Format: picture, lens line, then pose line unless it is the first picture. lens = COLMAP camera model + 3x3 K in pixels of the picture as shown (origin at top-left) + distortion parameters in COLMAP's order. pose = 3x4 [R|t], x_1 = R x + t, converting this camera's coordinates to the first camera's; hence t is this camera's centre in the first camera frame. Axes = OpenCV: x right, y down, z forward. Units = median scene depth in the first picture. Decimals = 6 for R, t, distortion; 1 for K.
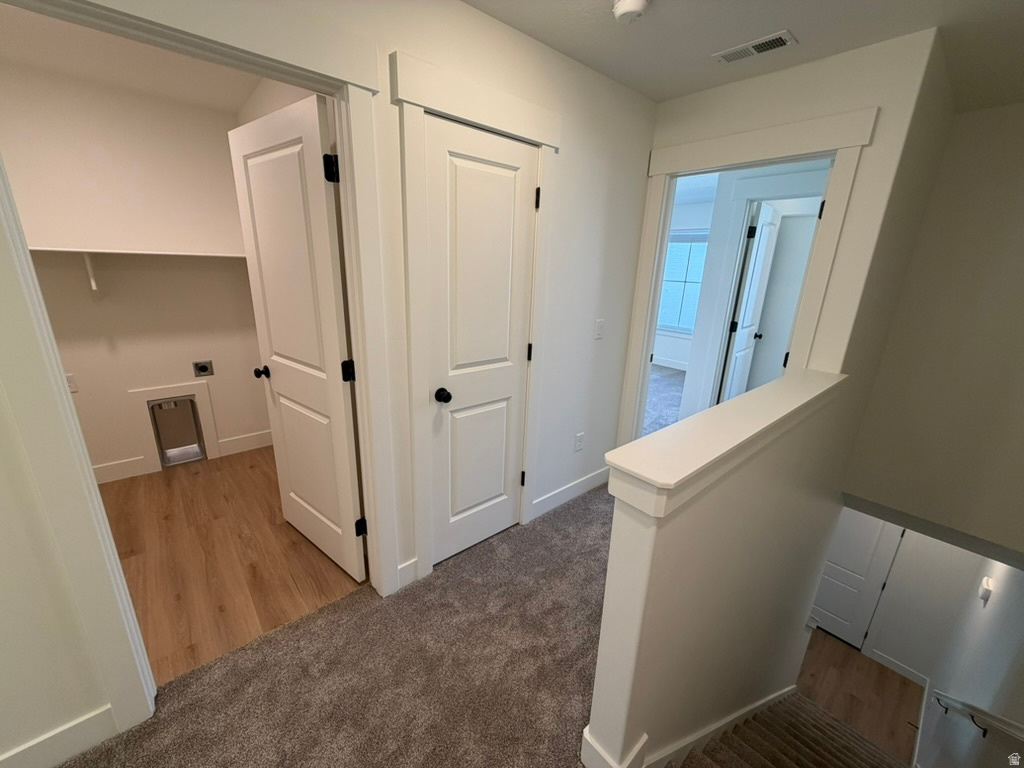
lens RADIAL K [[402.6, 0, 508.5], [0, 402.6, 382.5], [0, 0, 1]] dist [0.002369, 0.000087]
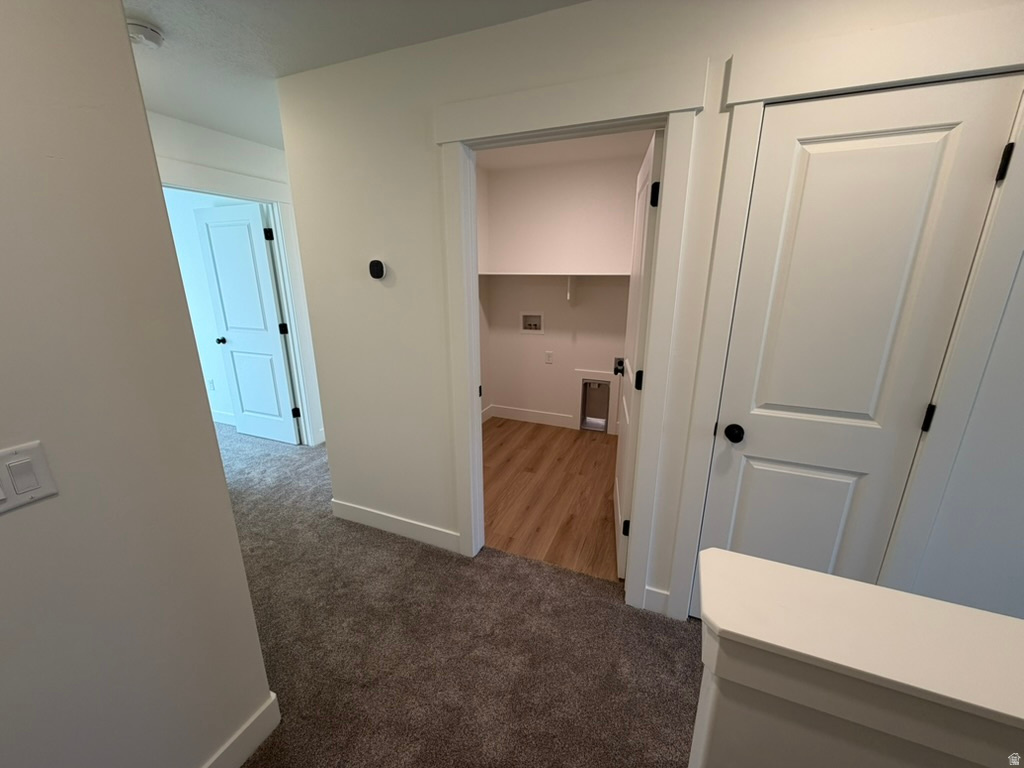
lens RADIAL K [[402.6, 0, 511.1], [0, 402.6, 382.8], [0, 0, 1]] dist [0.002369, 0.000087]
pose [[0.453906, 0.206053, -0.866898, 0.329238], [-0.234738, 0.966180, 0.106743, -0.049668], [0.859574, 0.155043, 0.486923, 0.163023]]
